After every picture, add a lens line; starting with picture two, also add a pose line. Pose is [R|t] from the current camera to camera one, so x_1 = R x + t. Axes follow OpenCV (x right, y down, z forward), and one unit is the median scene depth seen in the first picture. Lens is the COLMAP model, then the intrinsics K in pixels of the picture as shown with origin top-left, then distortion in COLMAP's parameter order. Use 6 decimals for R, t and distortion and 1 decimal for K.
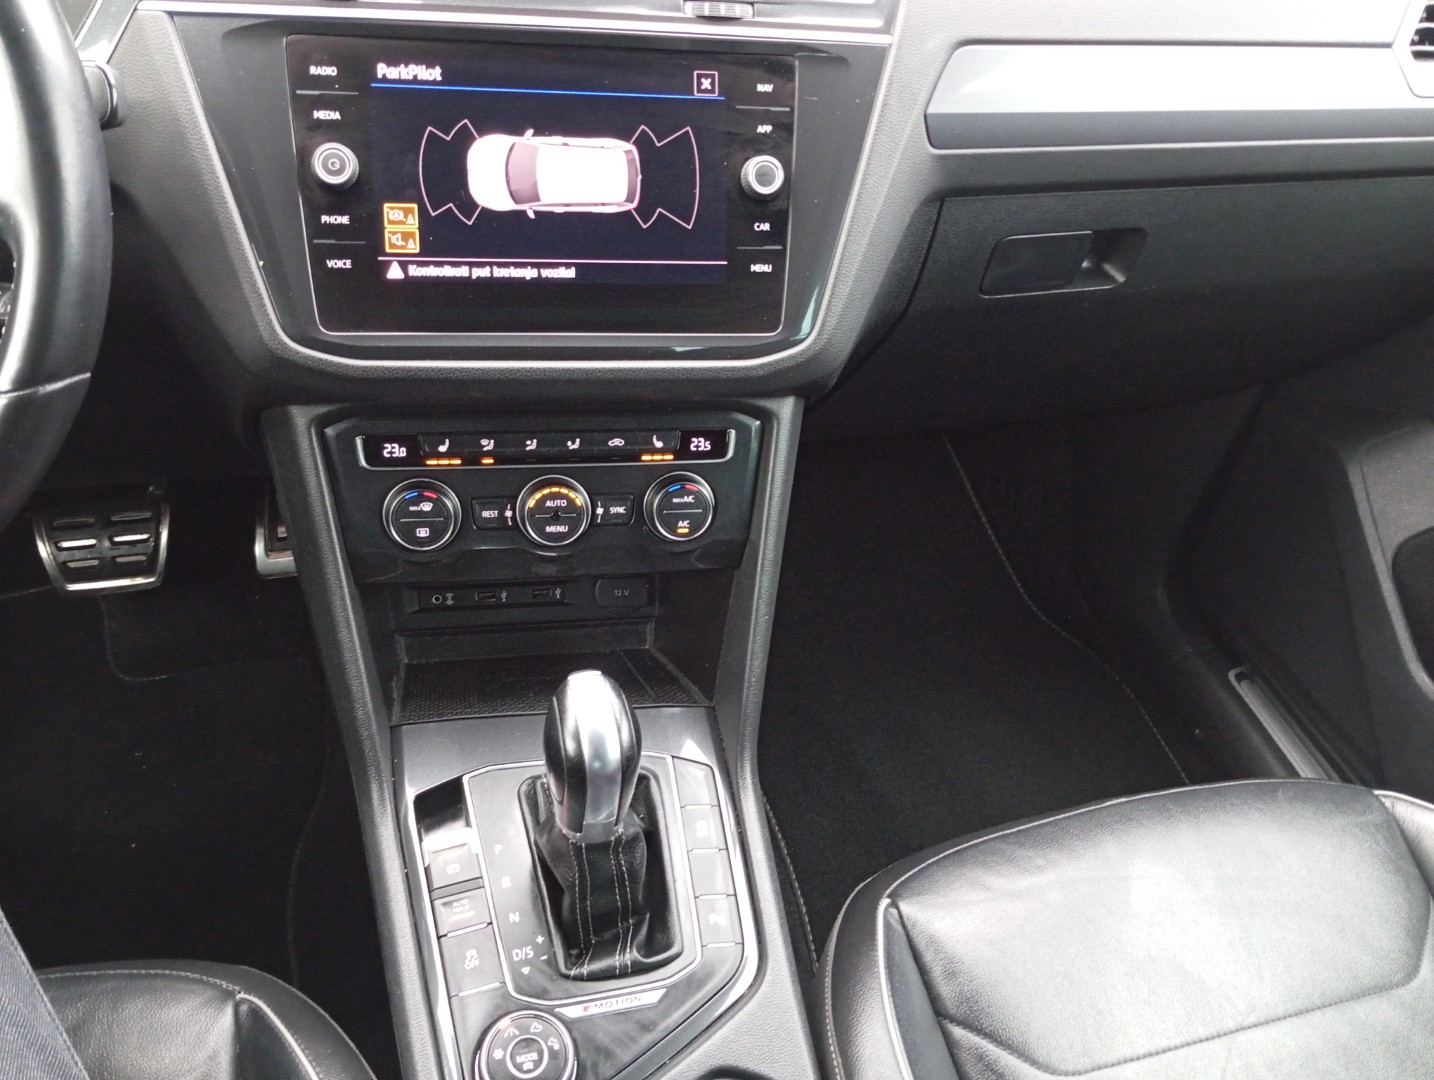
lens RADIAL K [[1227.9, 0, 717.0], [0, 1227.9, 540.0], [0, 0, 1]] dist [0.102026, -0.197886]
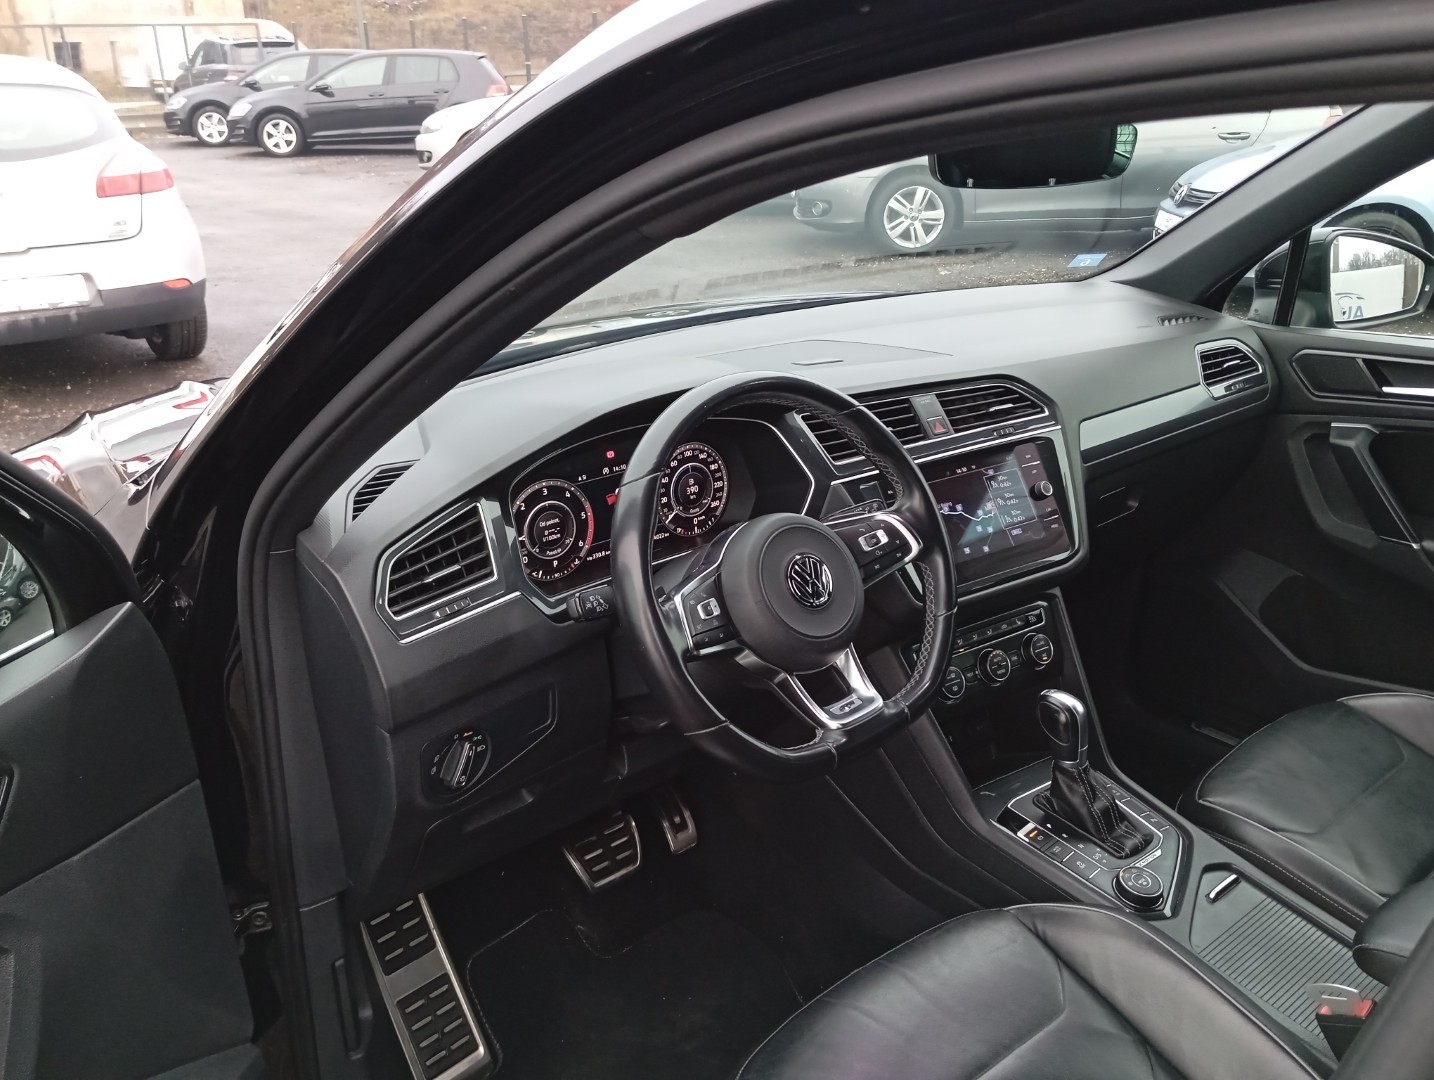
lens RADIAL K [[1219.9, 0, 717.0], [0, 1219.9, 540.0], [0, 0, 1]] dist [0.050319, -0.068395]
pose [[0.912279, -0.260423, 0.316113, -1.176568], [0.350311, 0.896026, -0.272801, 0.189228], [-0.212202, 0.359608, 0.908654, -0.856217]]
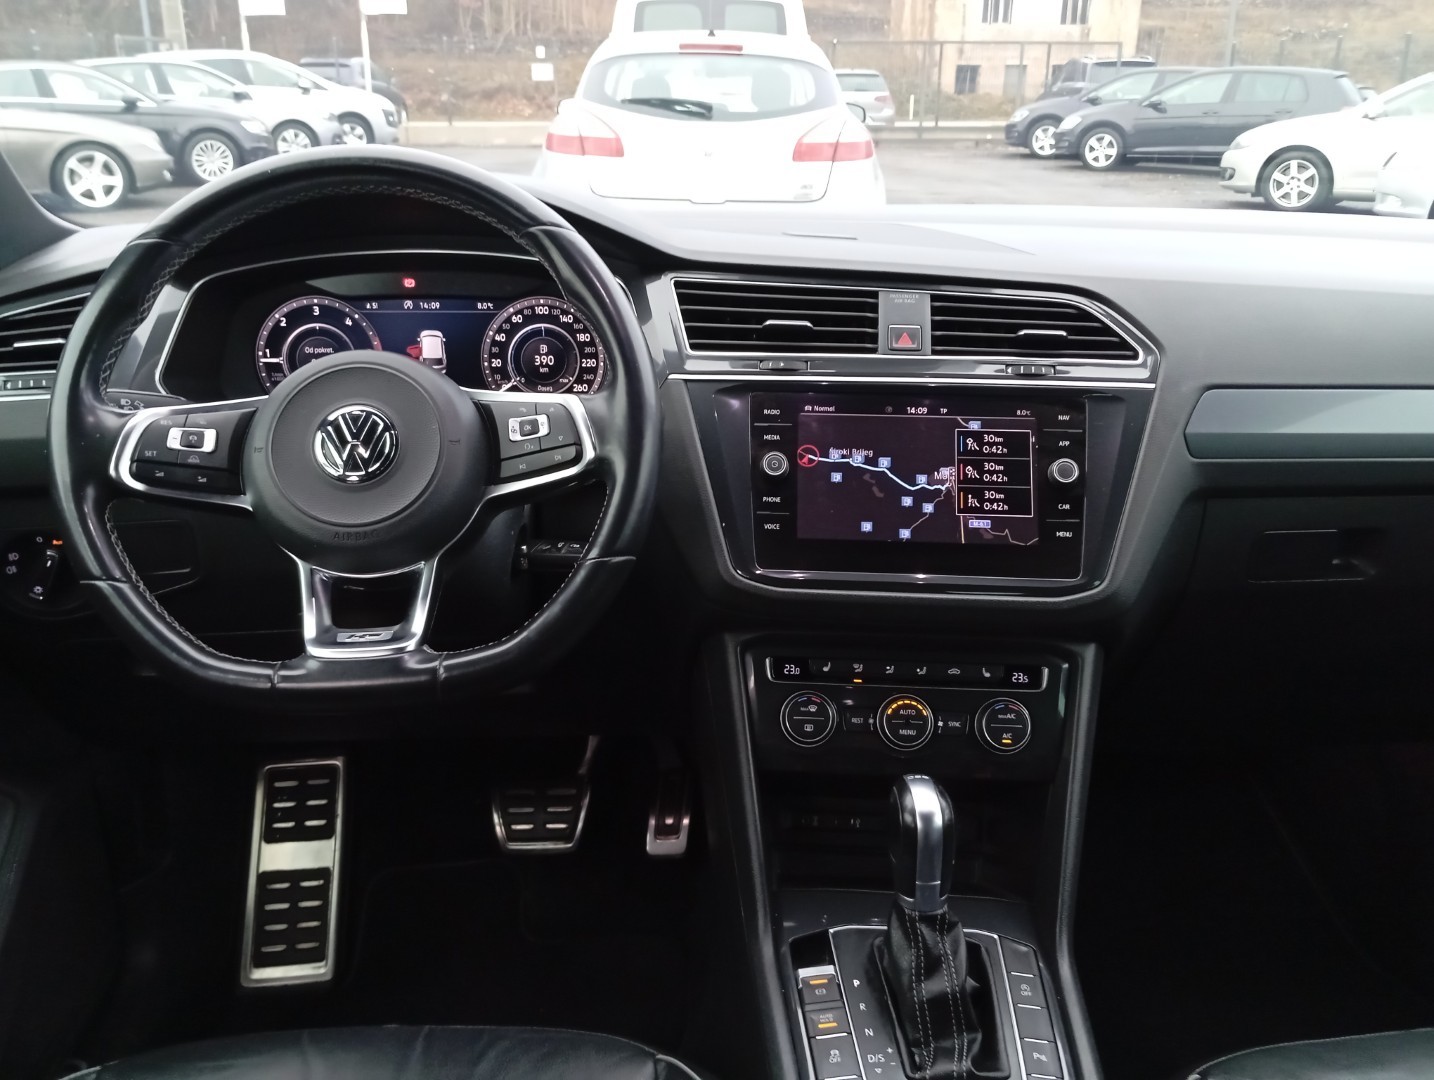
lens RADIAL K [[1219.9, 0, 717.0], [0, 1219.9, 540.0], [0, 0, 1]] dist [0.050319, -0.068395]
pose [[0.968714, -0.013550, -0.247811, -0.001232], [-0.081152, 0.926325, -0.367881, 0.302625], [0.234539, 0.376482, 0.896244, -0.299713]]
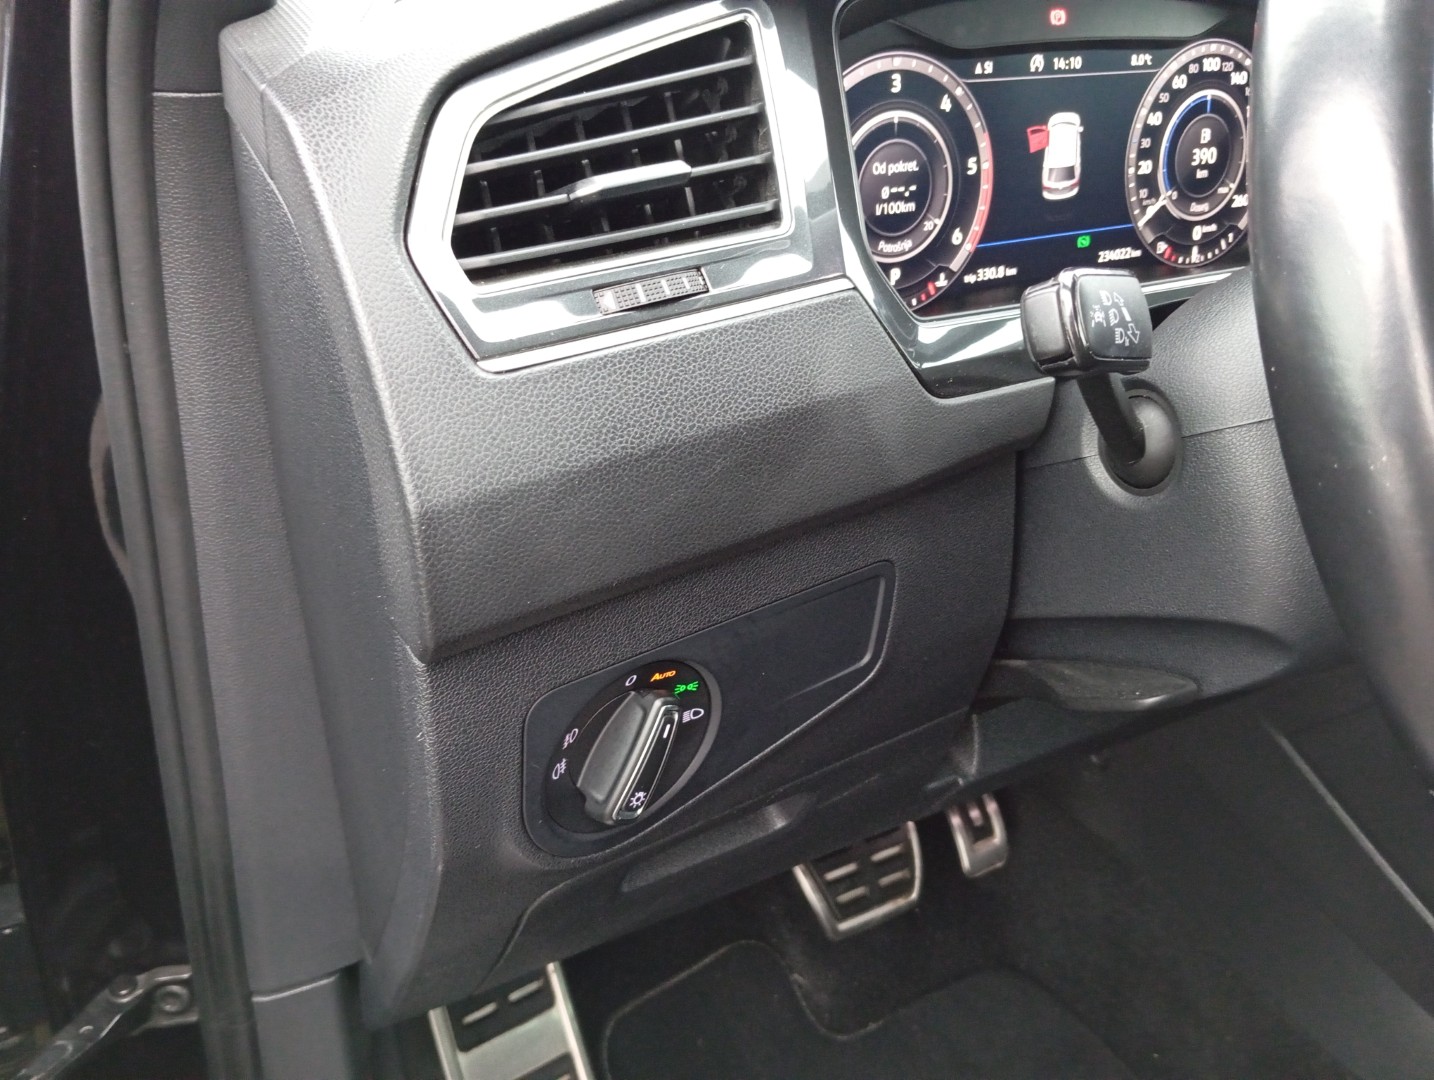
lens RADIAL K [[1227.9, 0, 717.0], [0, 1227.9, 540.0], [0, 0, 1]] dist [0.102026, -0.197886]
pose [[0.968277, -0.185547, 0.167369, -1.094066], [0.221398, 0.947589, -0.230342, -0.054507], [-0.115857, 0.260090, 0.958608, 0.183700]]
